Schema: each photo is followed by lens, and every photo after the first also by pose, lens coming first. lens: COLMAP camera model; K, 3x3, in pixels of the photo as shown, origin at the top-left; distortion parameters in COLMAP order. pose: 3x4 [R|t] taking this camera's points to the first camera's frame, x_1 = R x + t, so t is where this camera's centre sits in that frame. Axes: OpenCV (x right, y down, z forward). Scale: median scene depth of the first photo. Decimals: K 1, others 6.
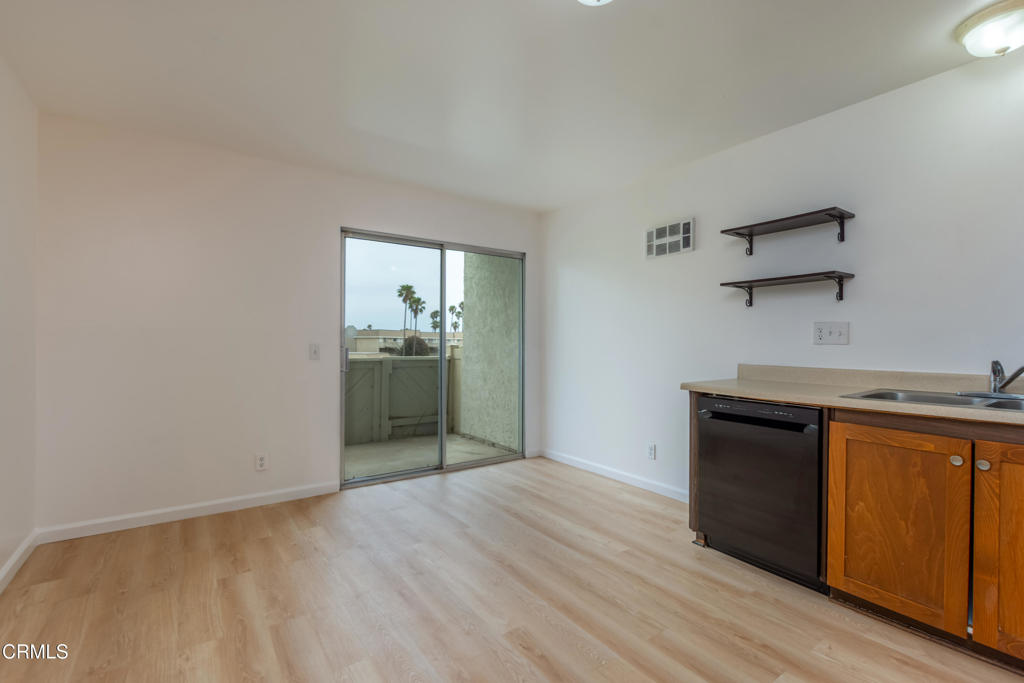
lens RADIAL K [[461.9, 0, 506.3], [0, 461.9, 342.9], [0, 0, 1]] dist [0.002706, 0.000061]
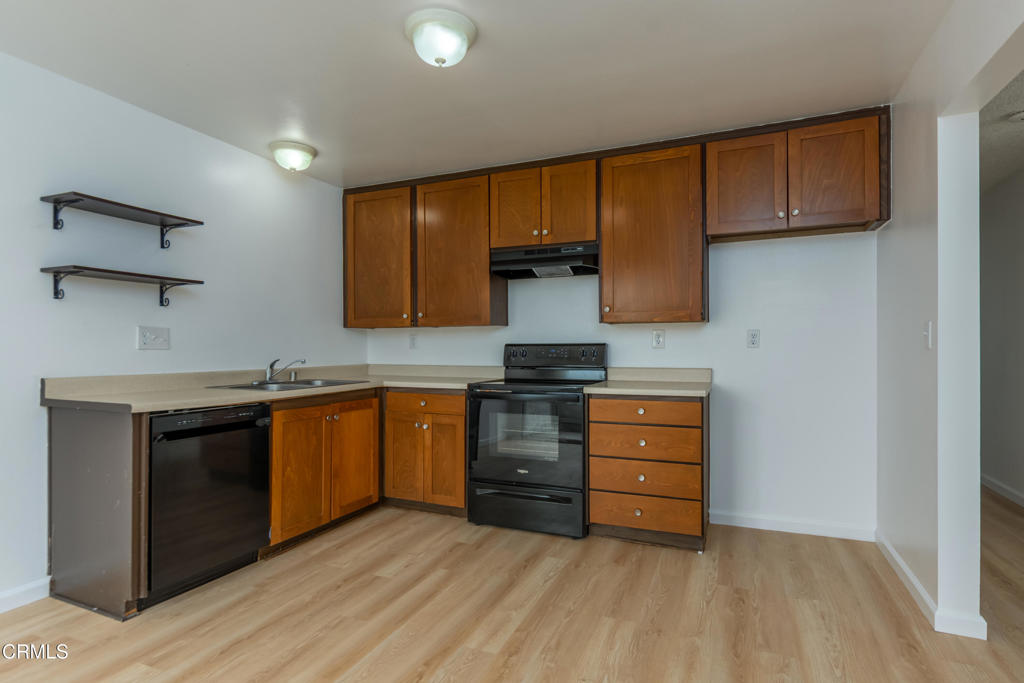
lens RADIAL K [[519.6, 0, 505.9], [0, 519.6, 344.9], [0, 0, 1]] dist [-0.004893, -0.000399]
pose [[-0.527516, 0.002052, 0.849543, -0.660484], [-0.002799, 0.999987, -0.004153, -0.004014], [-0.849541, -0.004568, -0.527503, 0.991623]]
